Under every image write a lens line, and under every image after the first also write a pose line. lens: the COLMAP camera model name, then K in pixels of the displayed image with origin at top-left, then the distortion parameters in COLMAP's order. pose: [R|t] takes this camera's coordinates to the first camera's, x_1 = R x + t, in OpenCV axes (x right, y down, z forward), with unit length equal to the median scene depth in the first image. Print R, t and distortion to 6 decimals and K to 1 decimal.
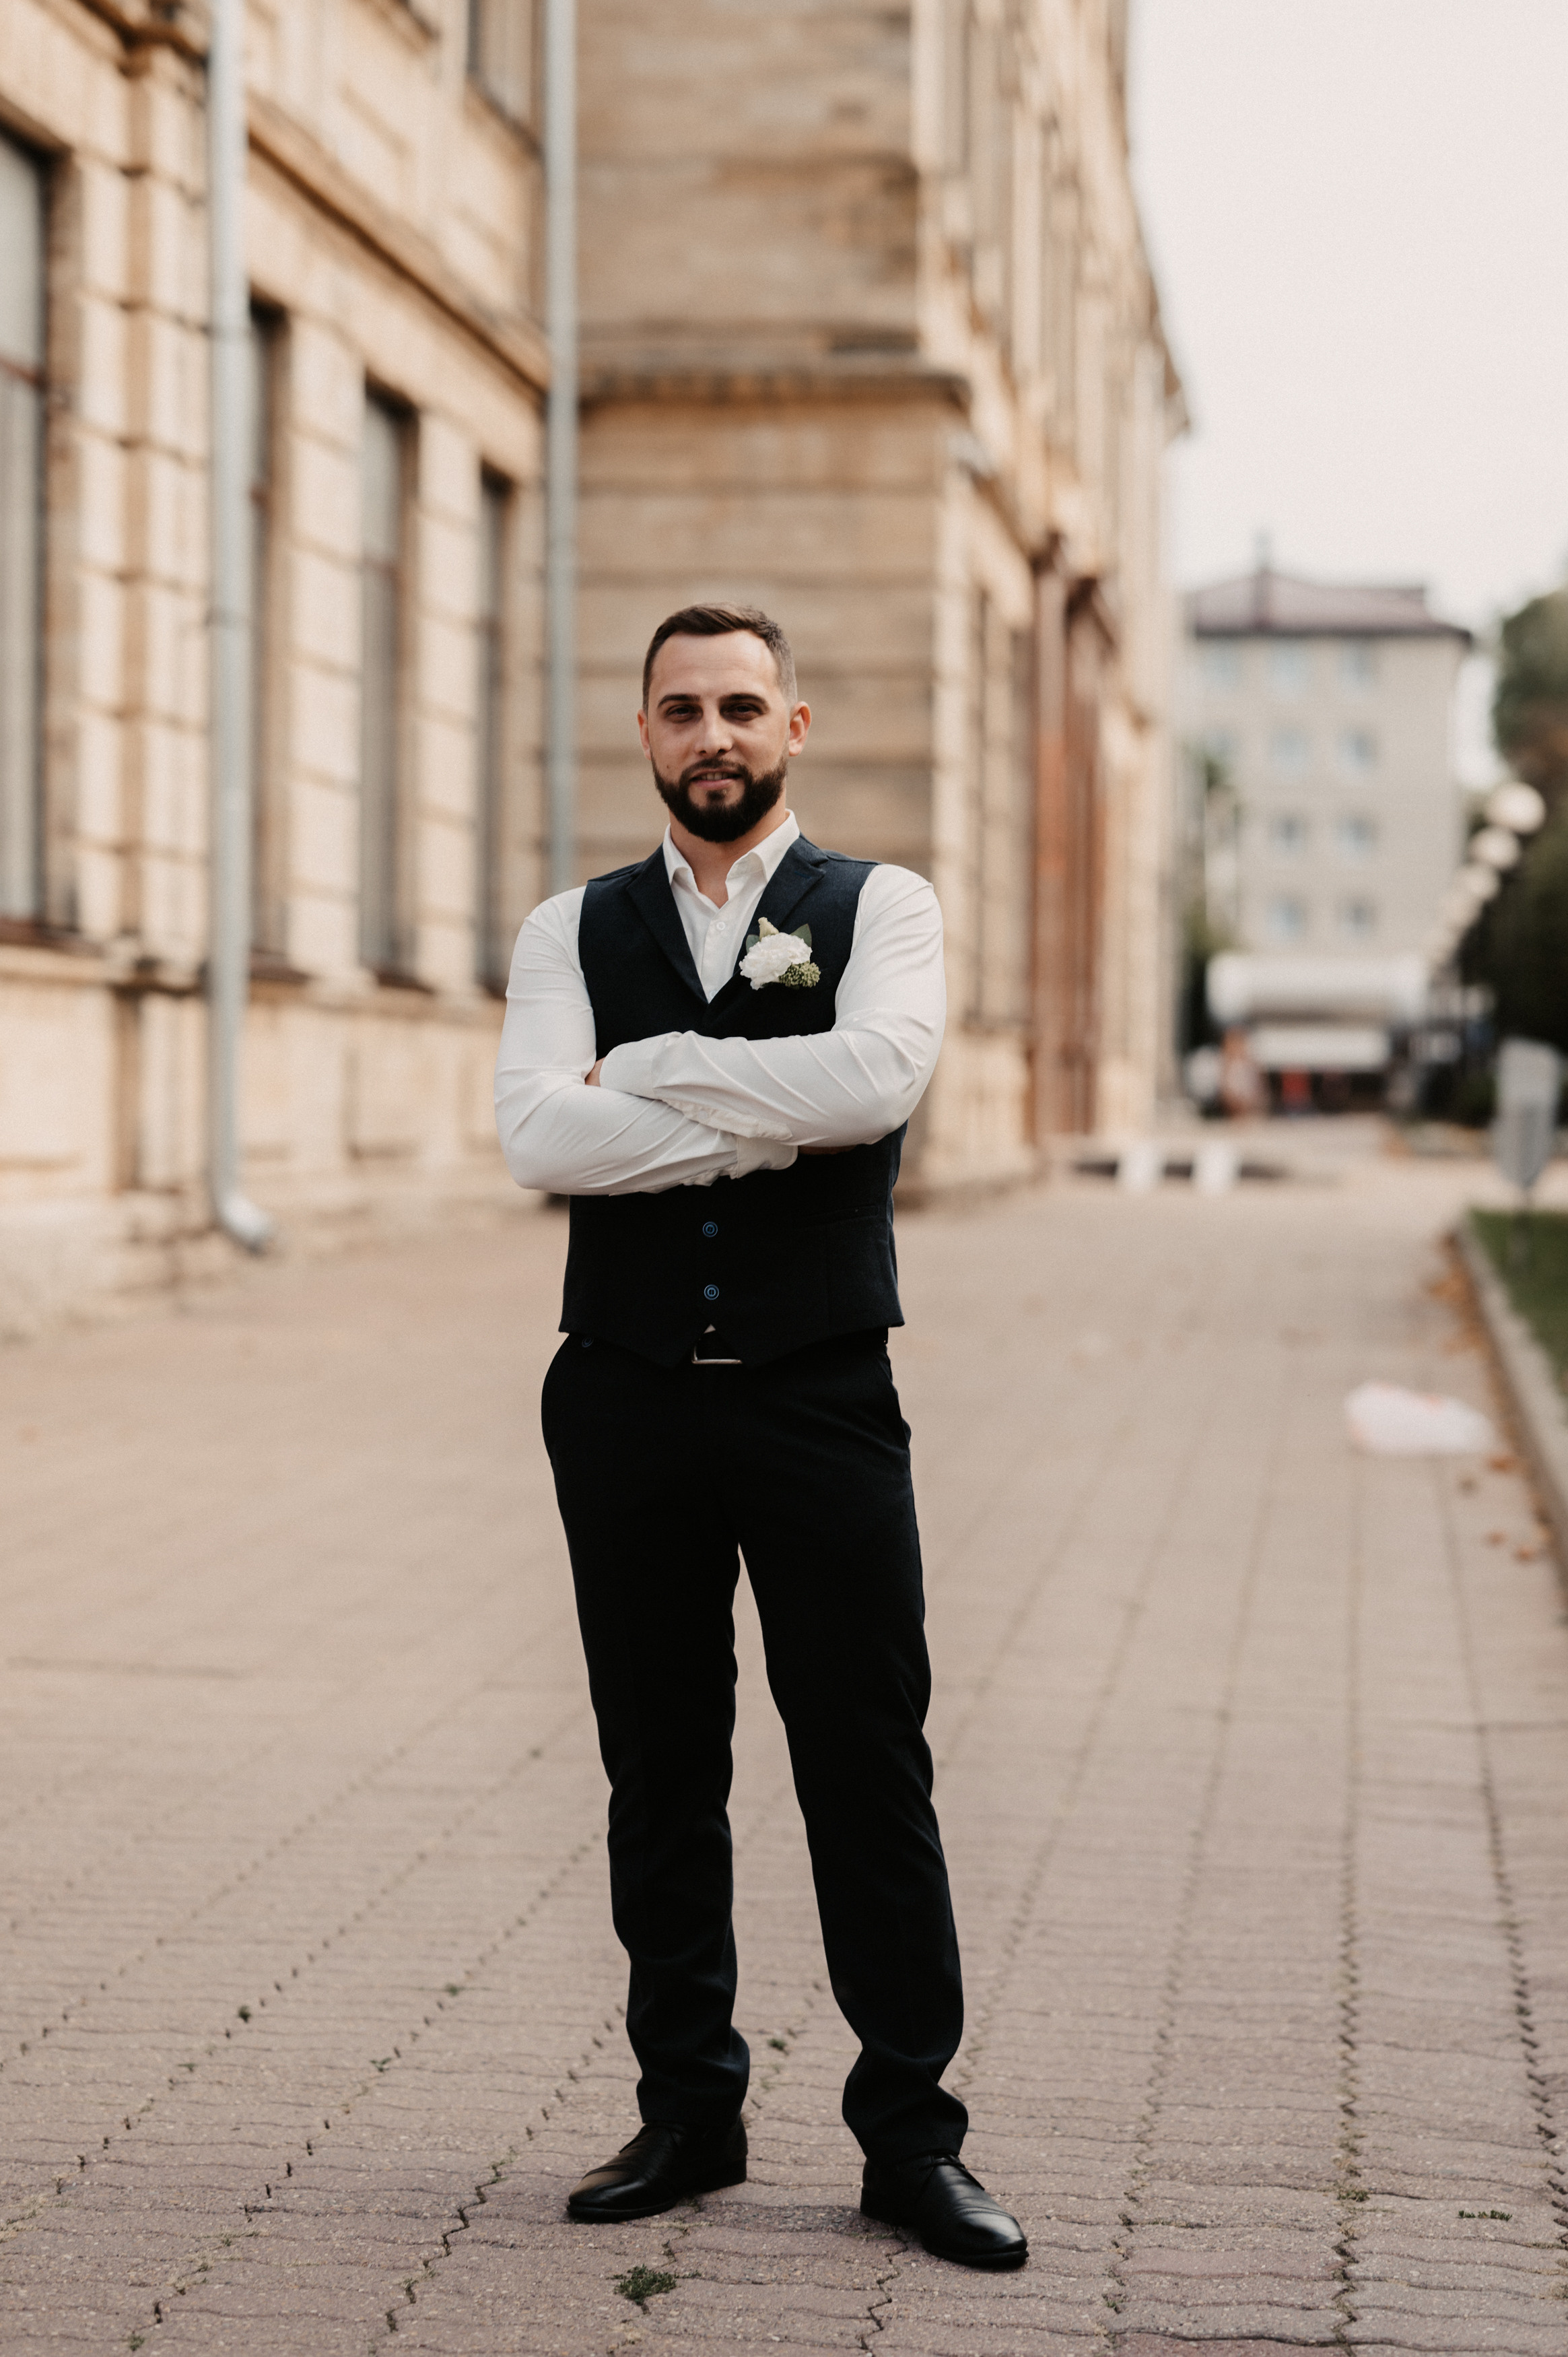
lens RADIAL K [[5616.7, 0, 900.2], [0, 5616.7, 1178.1], [0, 0, 1]] dist [-0.062002, -0.274723]
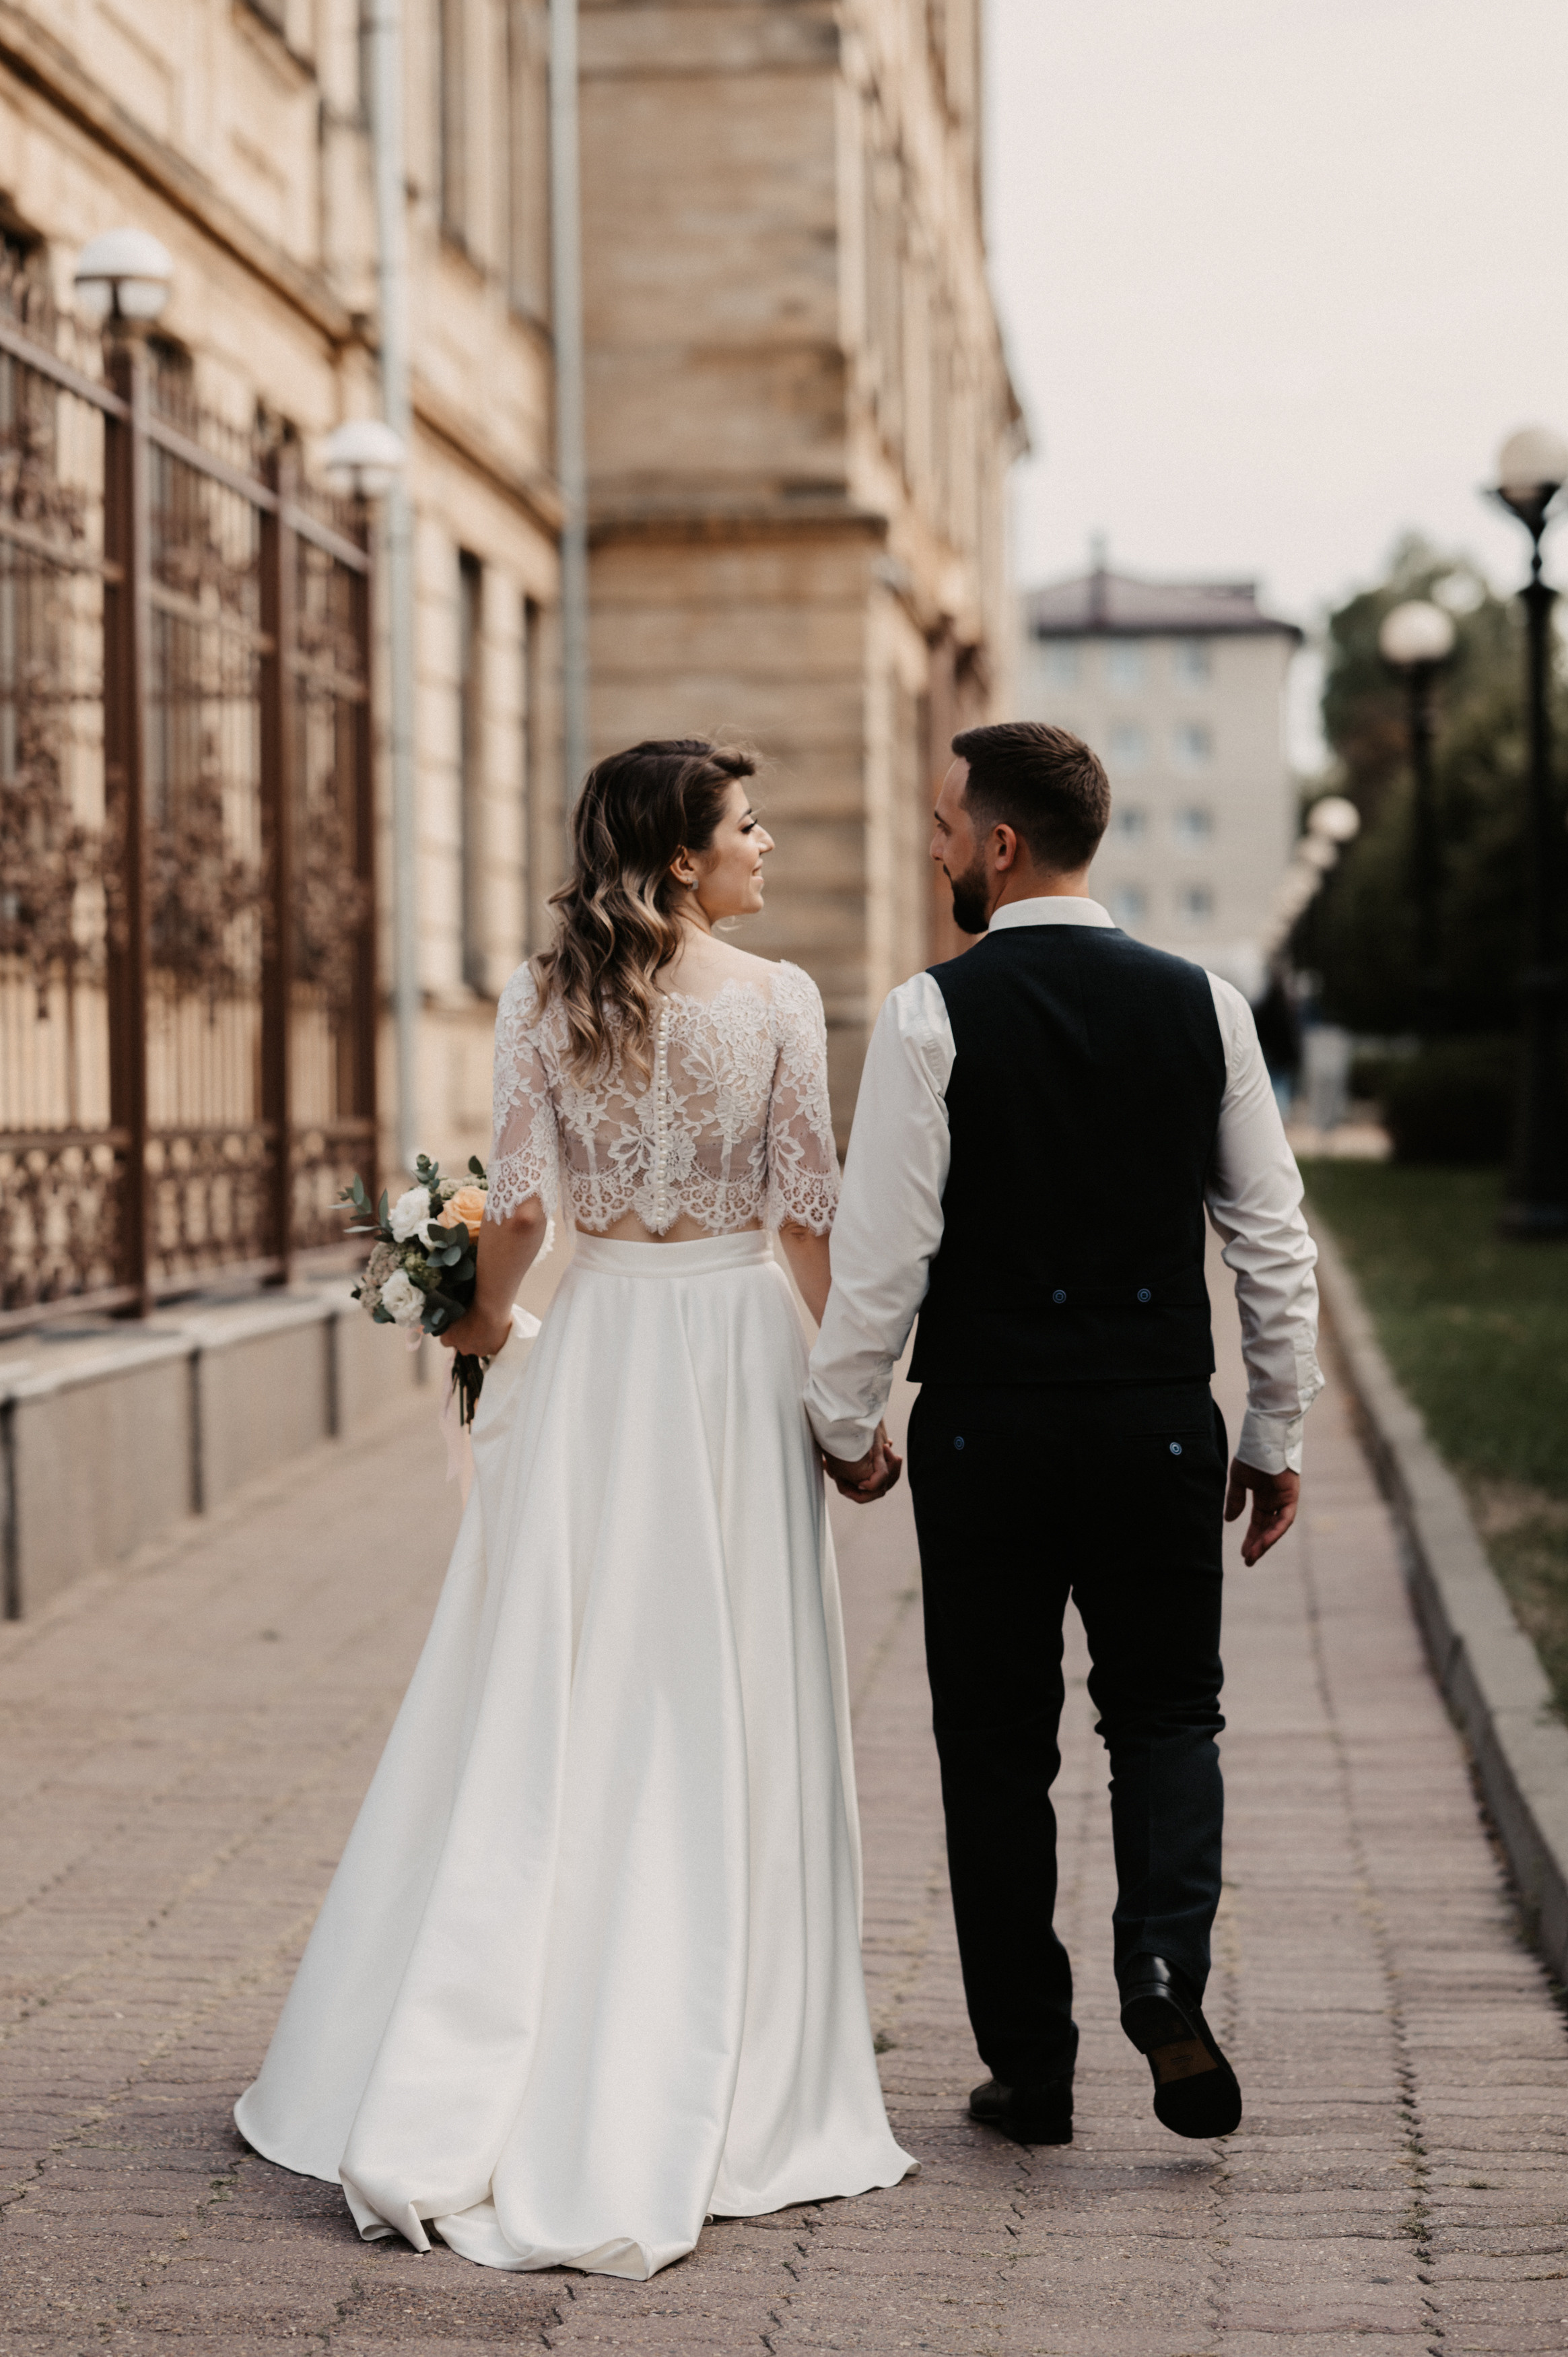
lens RADIAL K [[5854.4, 0, 784.0], [0, 5854.4, 1178.5], [0, 0, 1]] dist [-0.102494, 0.079687]
pose [[0.999797, -0.017251, 0.010416, -0.034836], [0.017239, 0.999851, 0.001271, 0.008166], [-0.010436, -0.001091, 0.999945, -0.410664]]
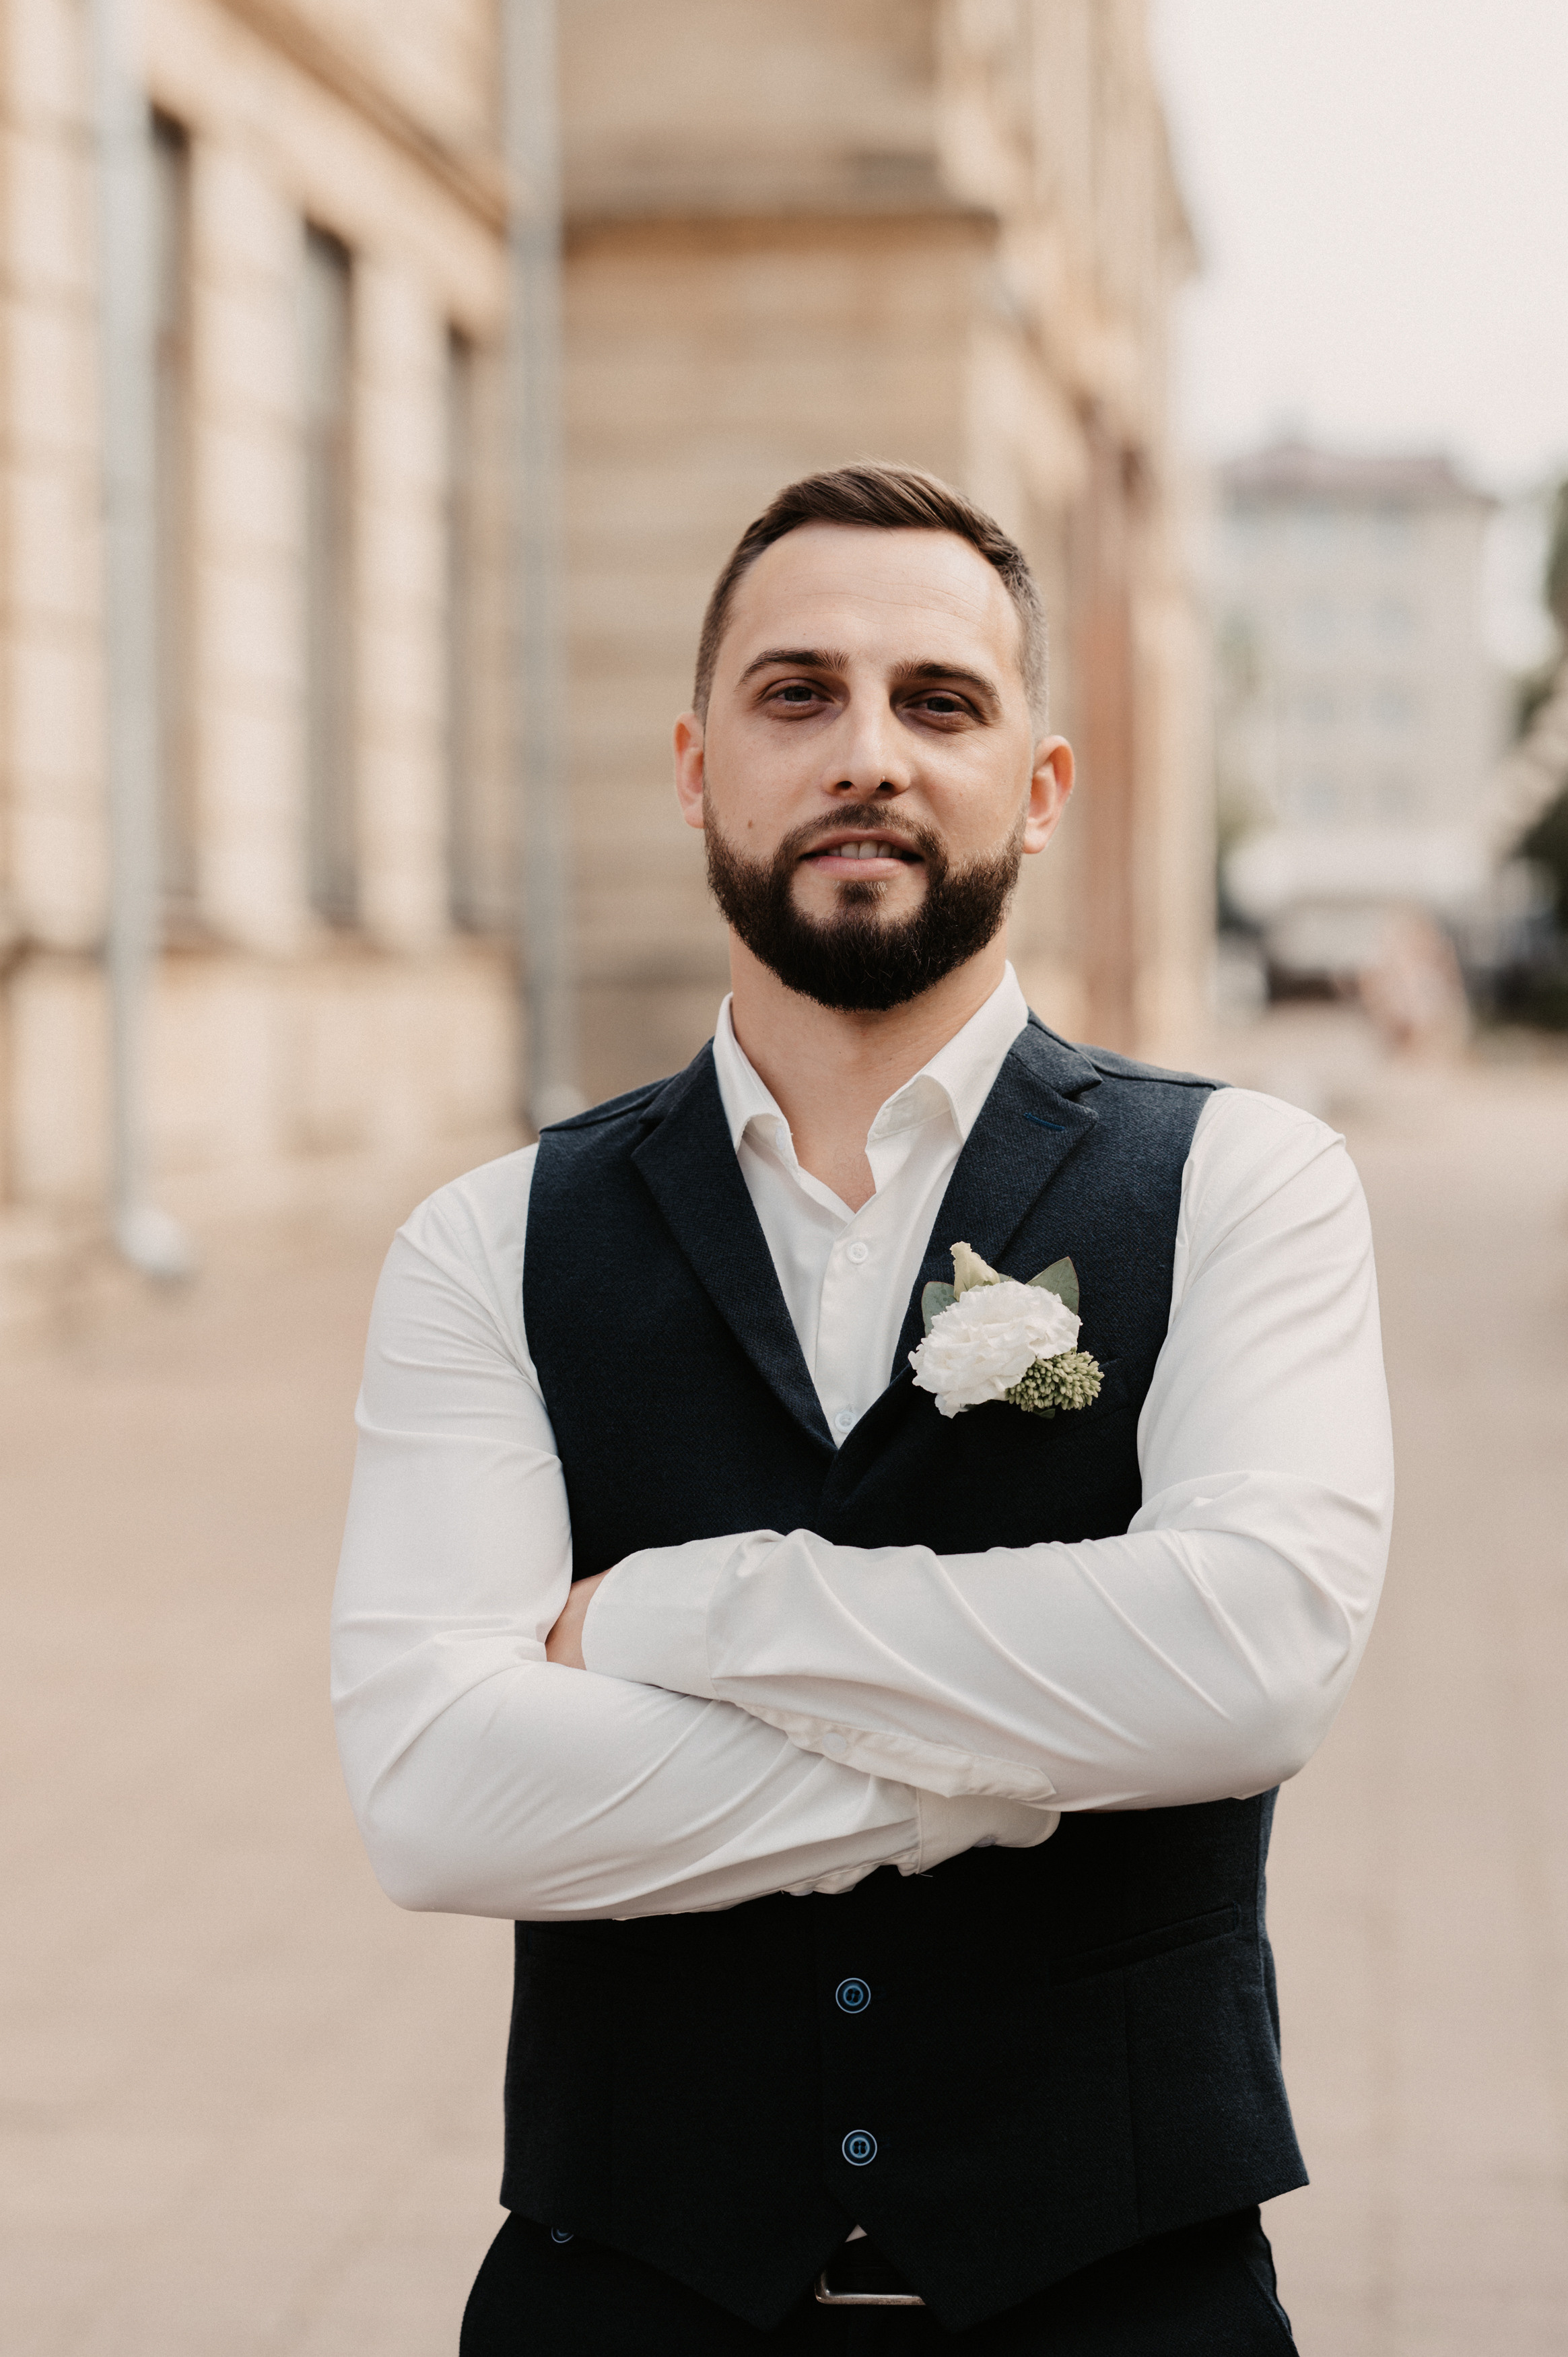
lens RADIAL K [[5803.9, 0, 1038.5], [0, 5803.9, 1178.9], [0, 0, 1]] dist [-0.049811, -0.267295]
pose [[0.999599, -0.016049, 0.023323, -0.007547], [0.015580, 0.999675, 0.020167, -0.014609], [-0.023639, -0.019796, 0.999525, 0.138309]]
